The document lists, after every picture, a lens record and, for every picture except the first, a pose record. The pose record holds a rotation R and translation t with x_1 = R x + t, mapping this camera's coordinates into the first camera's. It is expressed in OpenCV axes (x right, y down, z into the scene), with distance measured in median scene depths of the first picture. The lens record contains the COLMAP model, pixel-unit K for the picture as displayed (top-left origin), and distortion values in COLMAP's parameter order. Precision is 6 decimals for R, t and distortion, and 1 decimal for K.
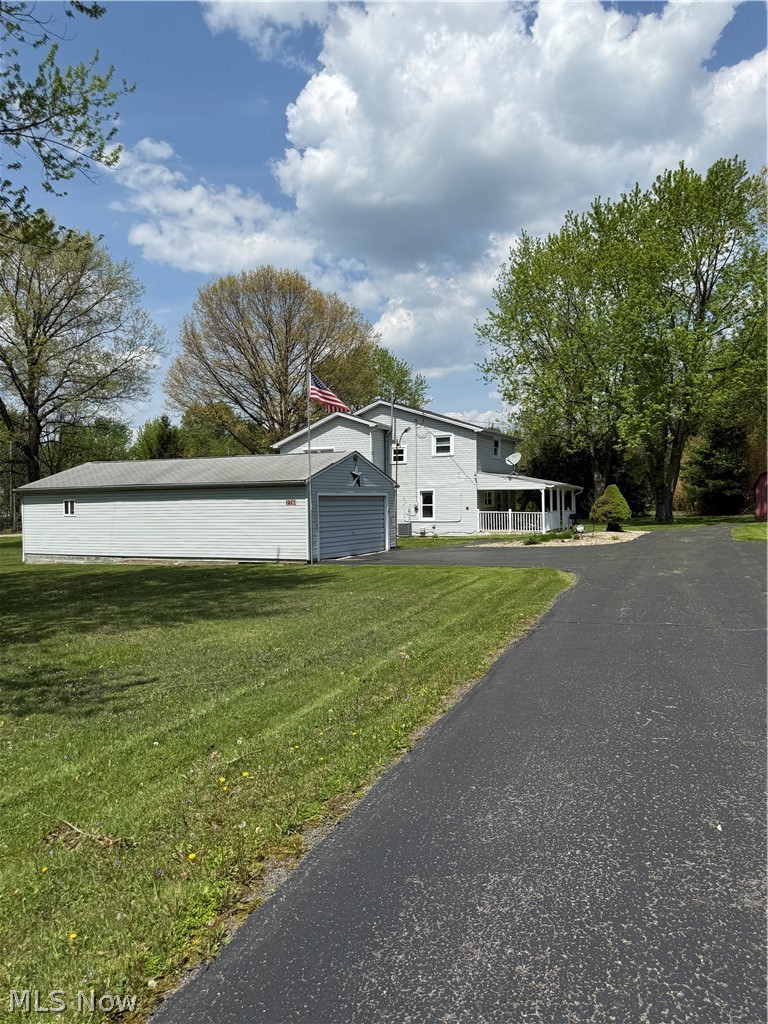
lens RADIAL K [[724.2, 0, 378.8], [0, 724.2, 512.2], [0, 0, 1]] dist [0.063926, -0.054400]
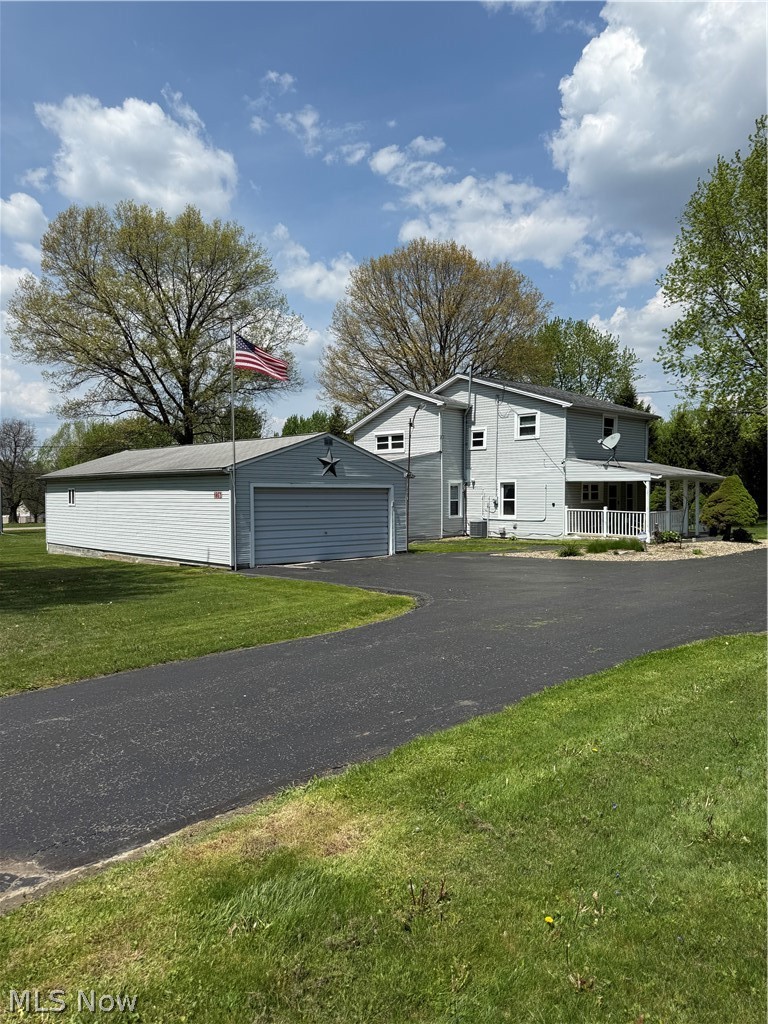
lens RADIAL K [[724.2, 0, 360.6], [0, 724.2, 521.2], [0, 0, 1]] dist [0.063926, -0.054400]
pose [[0.932703, 0.026182, -0.359694, 0.211866], [-0.017028, 0.999446, 0.028596, -0.006356], [0.360243, -0.020547, 0.932632, 0.179066]]
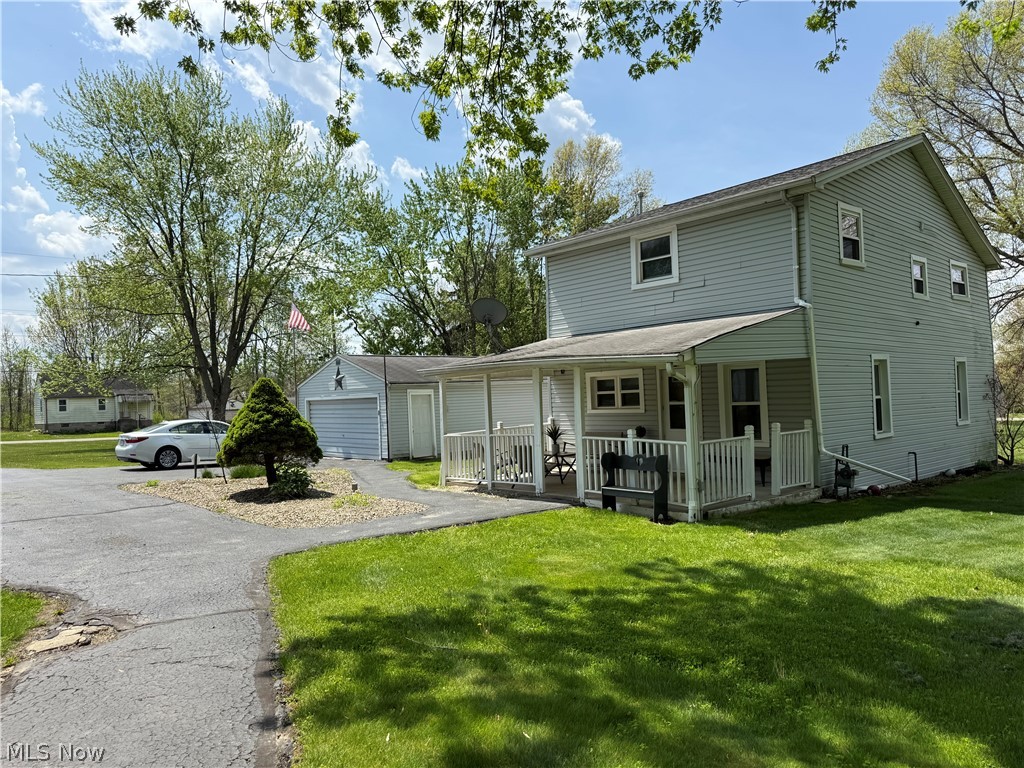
lens RADIAL K [[724.2, 0, 515.6], [0, 724.2, 389.1], [0, 0, 1]] dist [0.063926, -0.054400]
pose [[-0.375868, 0.017629, -0.926506, 0.584746], [0.027689, 0.999586, 0.007786, -0.027000], [0.926259, -0.022727, -0.376201, 1.150820]]
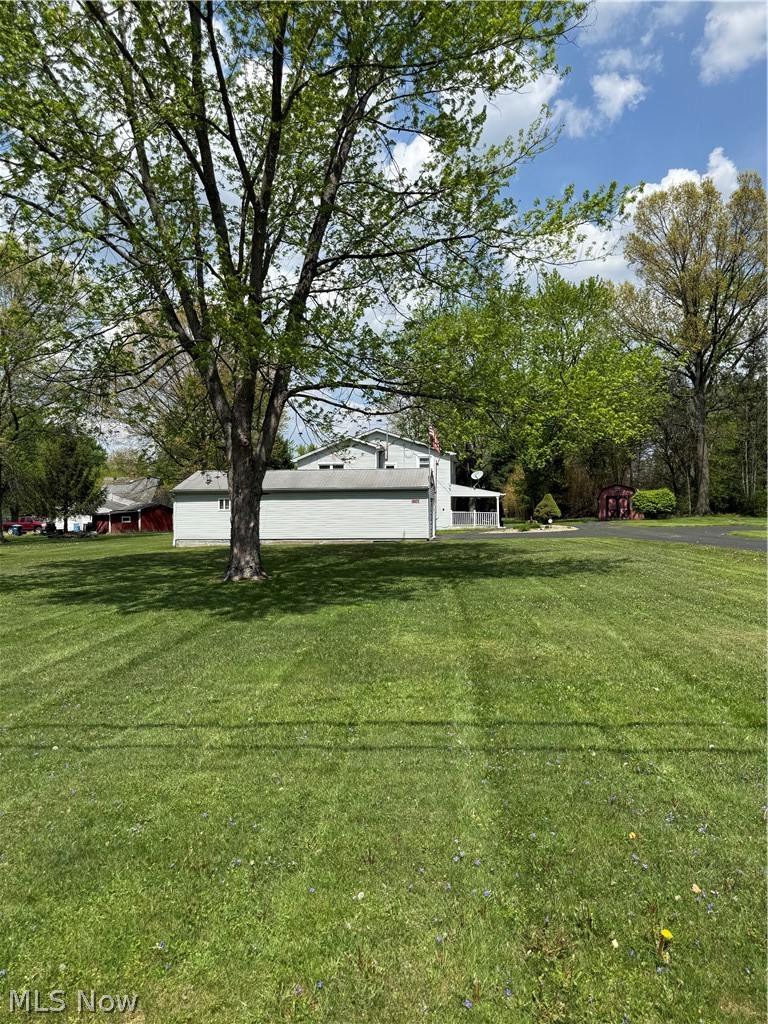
lens RADIAL K [[724.2, 0, 376.6], [0, 724.2, 512.3], [0, 0, 1]] dist [0.063926, -0.054400]
pose [[0.950236, 0.006141, 0.311471, -0.432329], [-0.001339, 0.999877, -0.015628, 0.021938], [-0.311528, 0.014433, 0.950127, -0.281359]]
